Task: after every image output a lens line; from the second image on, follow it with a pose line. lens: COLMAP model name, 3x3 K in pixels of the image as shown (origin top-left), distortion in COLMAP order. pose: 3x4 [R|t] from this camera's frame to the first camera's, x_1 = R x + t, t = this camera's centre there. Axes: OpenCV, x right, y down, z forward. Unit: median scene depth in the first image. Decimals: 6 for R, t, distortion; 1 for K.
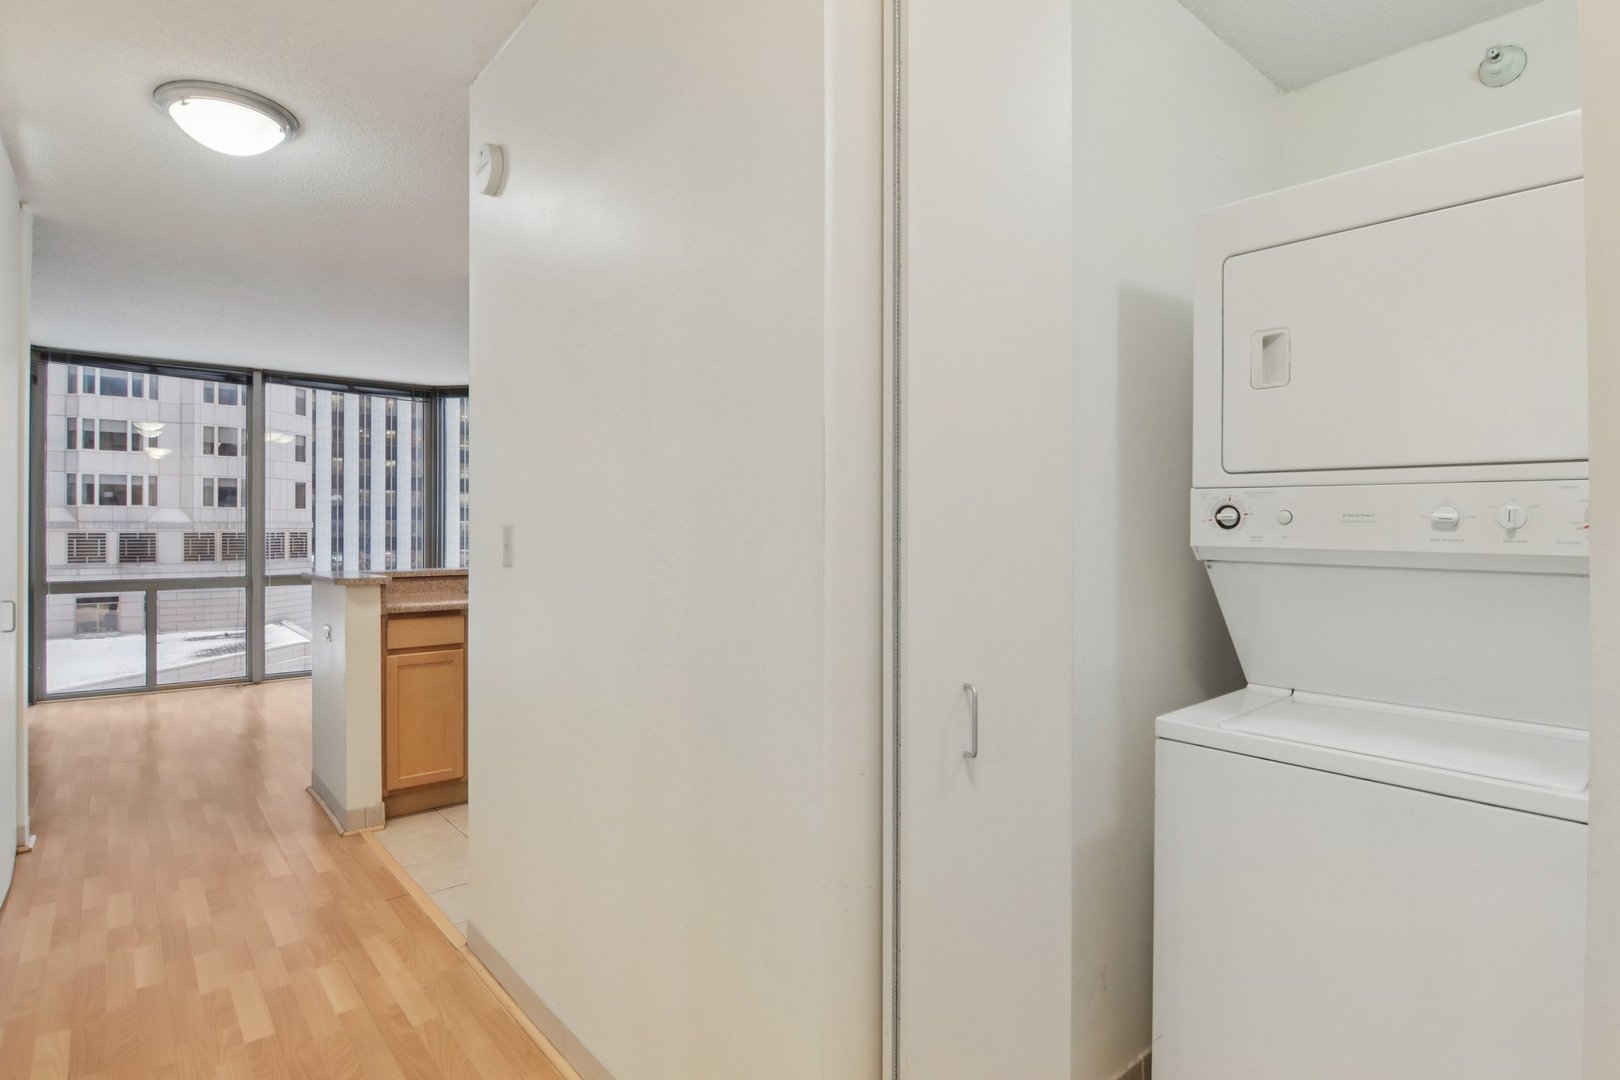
lens RADIAL K [[823.4, 0, 799.3], [0, 823.4, 525.3], [0, 0, 1]] dist [-0.004039, -0.011197]
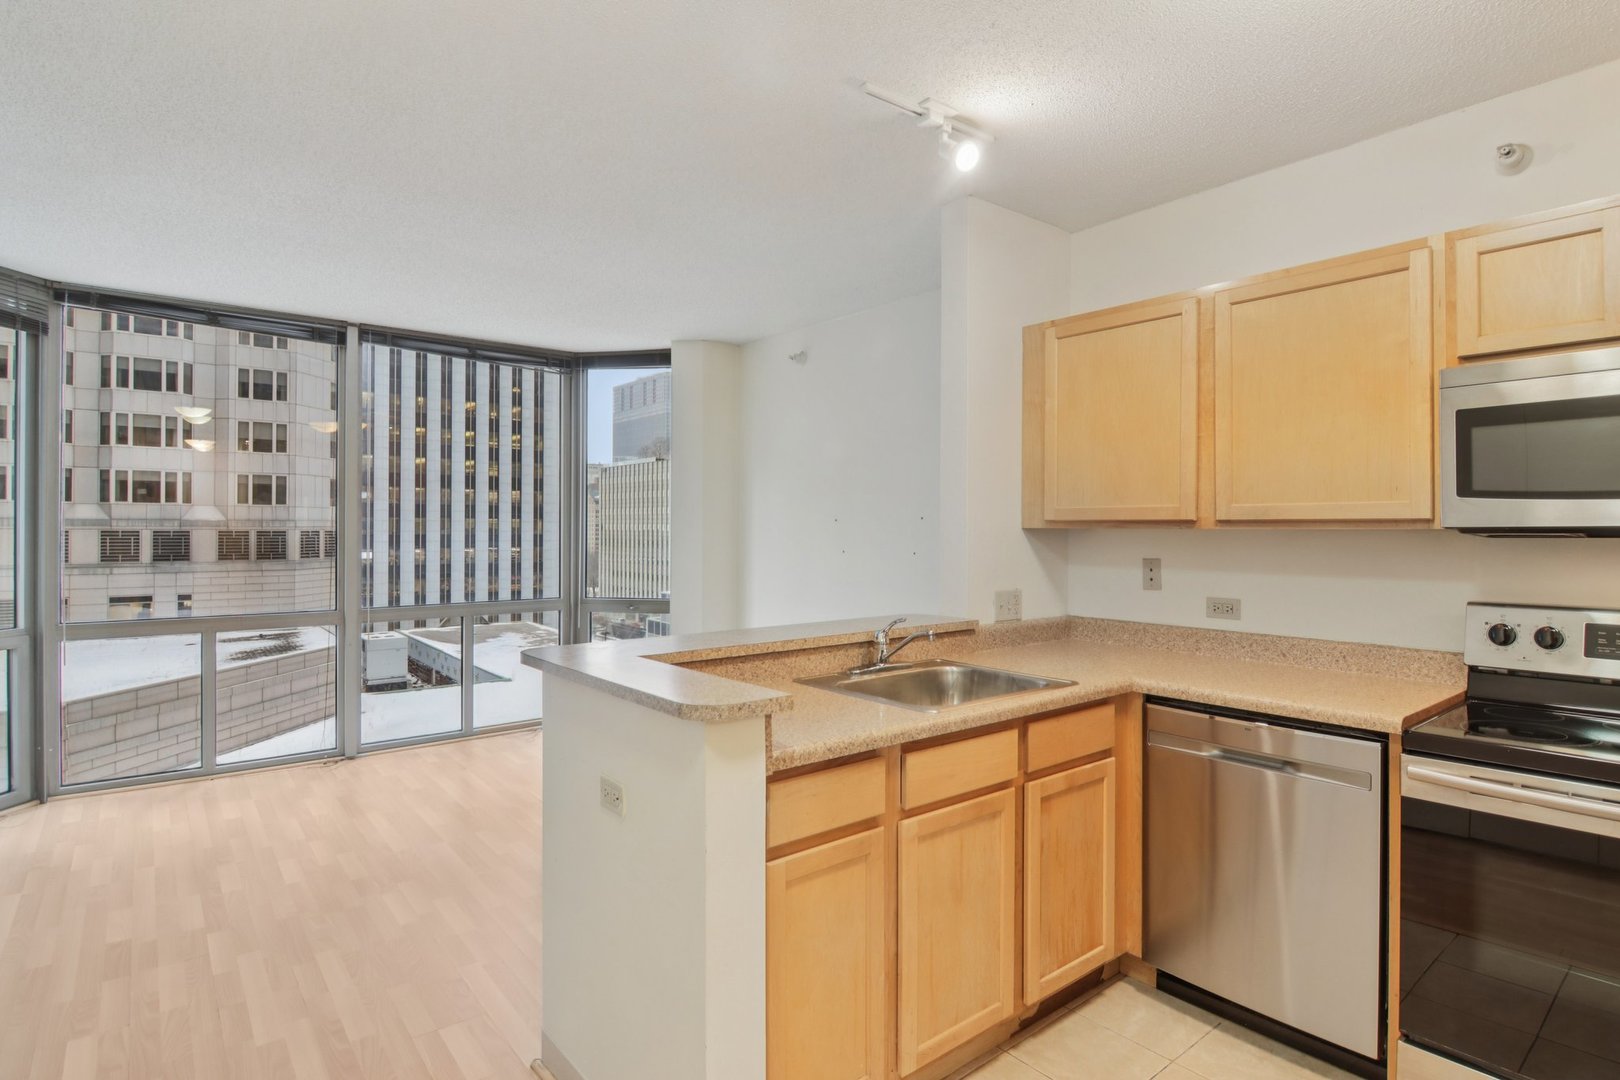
lens RADIAL K [[823.4, 0, 799.2], [0, 823.4, 527.1], [0, 0, 1]] dist [-0.004039, -0.011197]
pose [[0.999691, 0.004573, -0.024441, -0.038945], [-0.004474, 0.999982, 0.004079, -0.002425], [0.024460, -0.003968, 0.999693, 0.044756]]
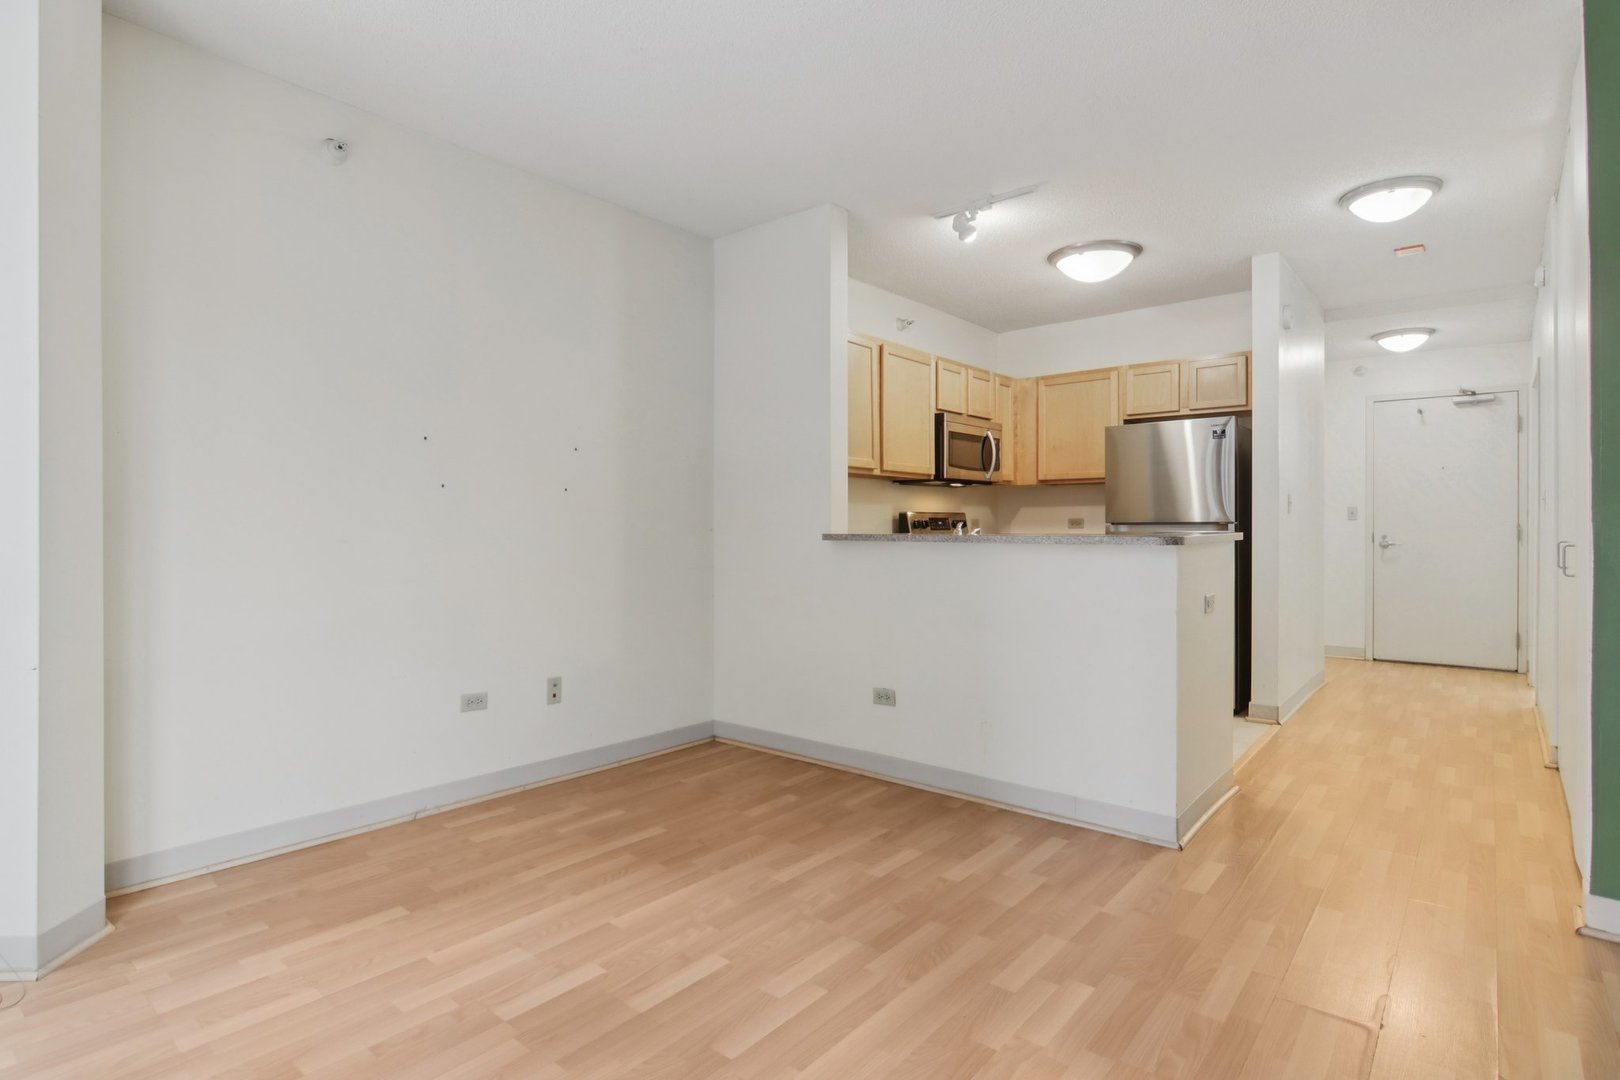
lens RADIAL K [[823.4, 0, 801.7], [0, 823.4, 530.8], [0, 0, 1]] dist [-0.004039, -0.011197]
pose [[-0.174599, -0.002655, 0.984636, -0.114082], [-0.004284, 0.999989, 0.001936, 0.004942], [-0.984630, -0.003880, -0.174608, 0.133818]]
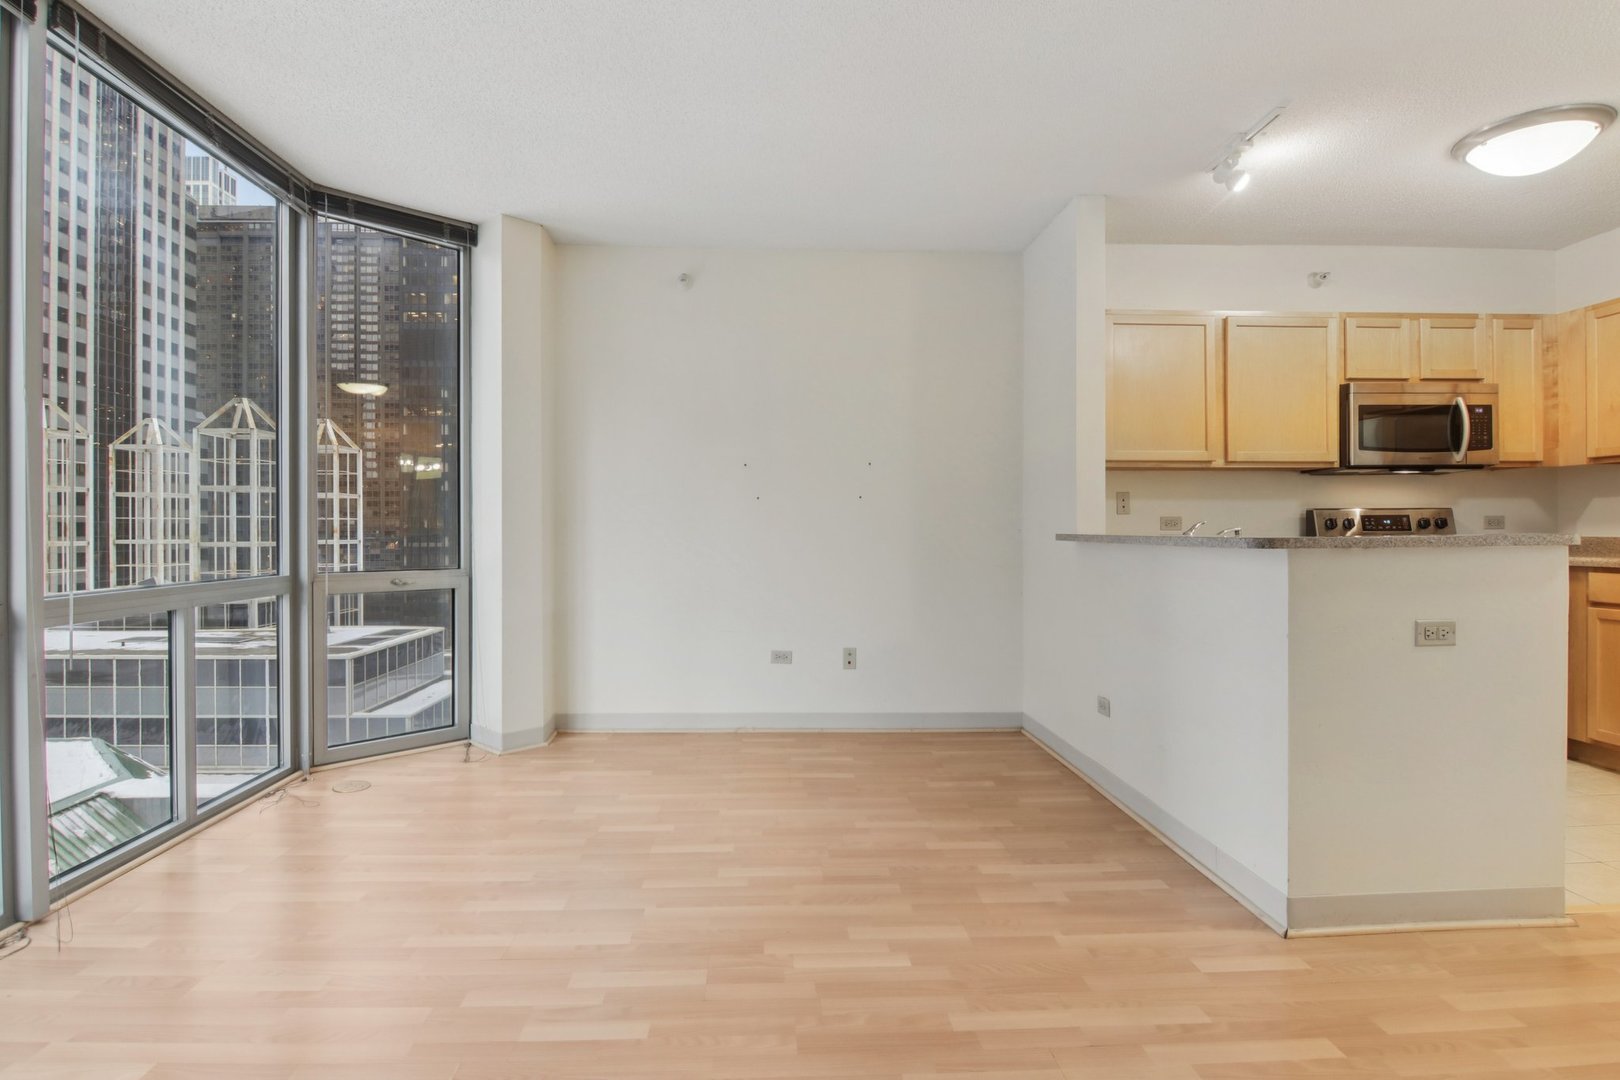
lens RADIAL K [[823.4, 0, 793.6], [0, 823.4, 532.9], [0, 0, 1]] dist [-0.004039, -0.011197]
pose [[0.612225, -0.003129, 0.790677, -0.114128], [-0.003736, 0.999970, 0.006850, 0.004851], [-0.790675, -0.007148, 0.612195, 0.086513]]
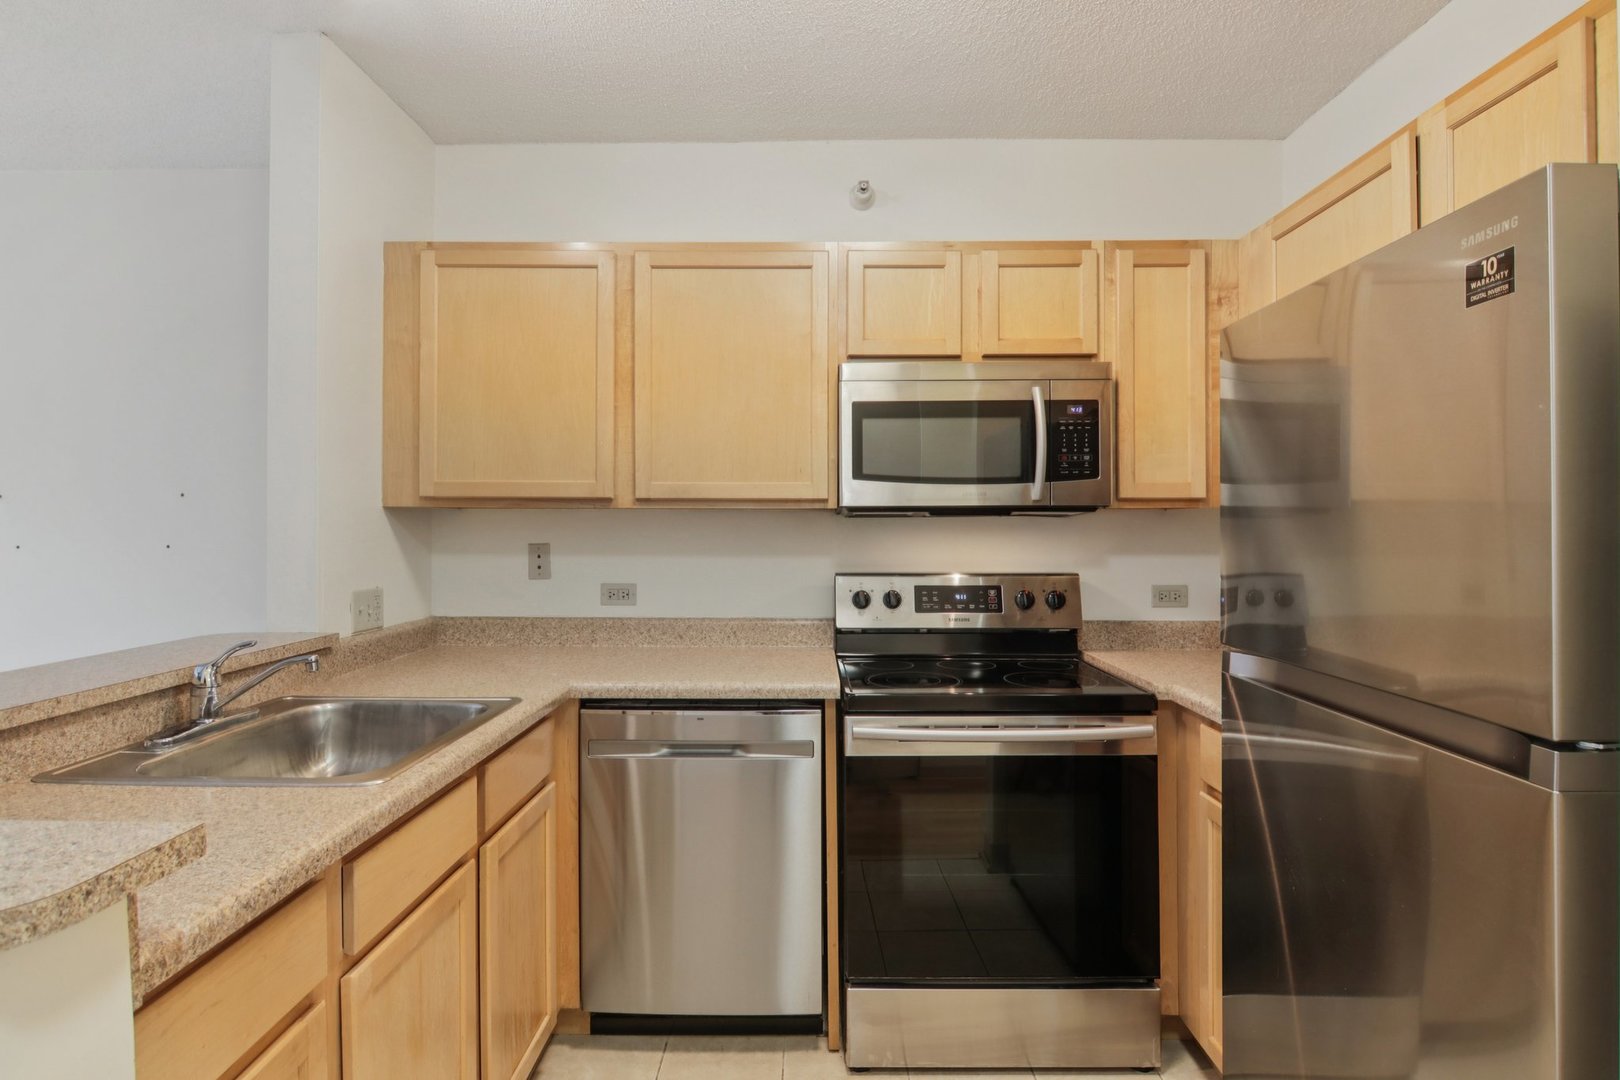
lens RADIAL K [[823.4, 0, 802.1], [0, 823.4, 531.9], [0, 0, 1]] dist [-0.004039, -0.011197]
pose [[0.647073, -0.000009, 0.762428, -0.044914], [-0.008684, 0.999935, 0.007382, -0.001096], [-0.762379, -0.011397, 0.647031, 0.060782]]
